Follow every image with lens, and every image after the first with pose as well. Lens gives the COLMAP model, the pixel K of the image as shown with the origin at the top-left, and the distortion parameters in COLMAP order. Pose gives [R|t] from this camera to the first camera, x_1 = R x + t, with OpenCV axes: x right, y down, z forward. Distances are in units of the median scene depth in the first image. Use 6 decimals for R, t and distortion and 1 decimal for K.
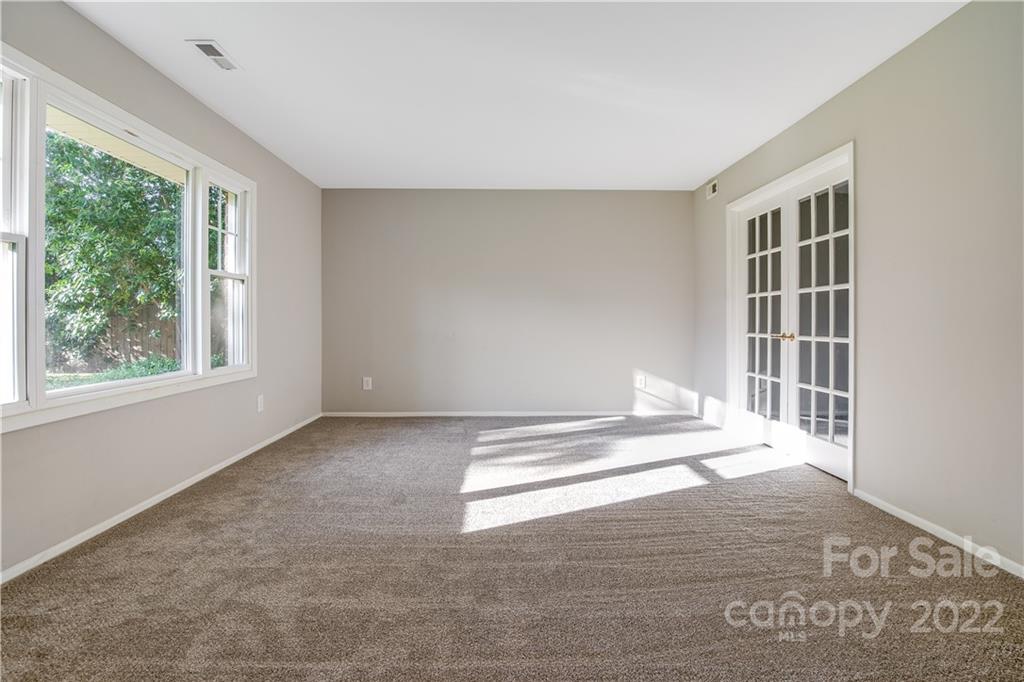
lens RADIAL K [[494.8, 0, 512.9], [0, 494.8, 320.7], [0, 0, 1]] dist [-0.030737, 0.000694]
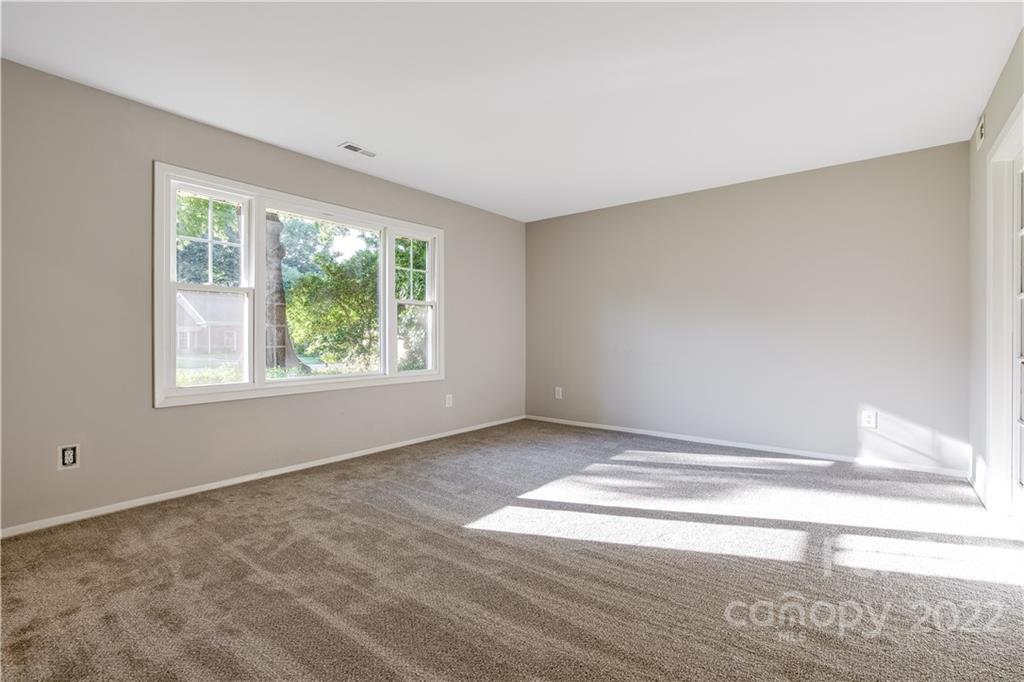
lens RADIAL K [[482.3, 0, 519.9], [0, 482.3, 336.8], [0, 0, 1]] dist [-0.013568, 0.000178]
pose [[0.764466, 0.004432, -0.644648, 0.559462], [-0.001743, 0.999987, 0.004808, -0.006918], [0.644661, -0.002551, 0.764464, 0.192009]]
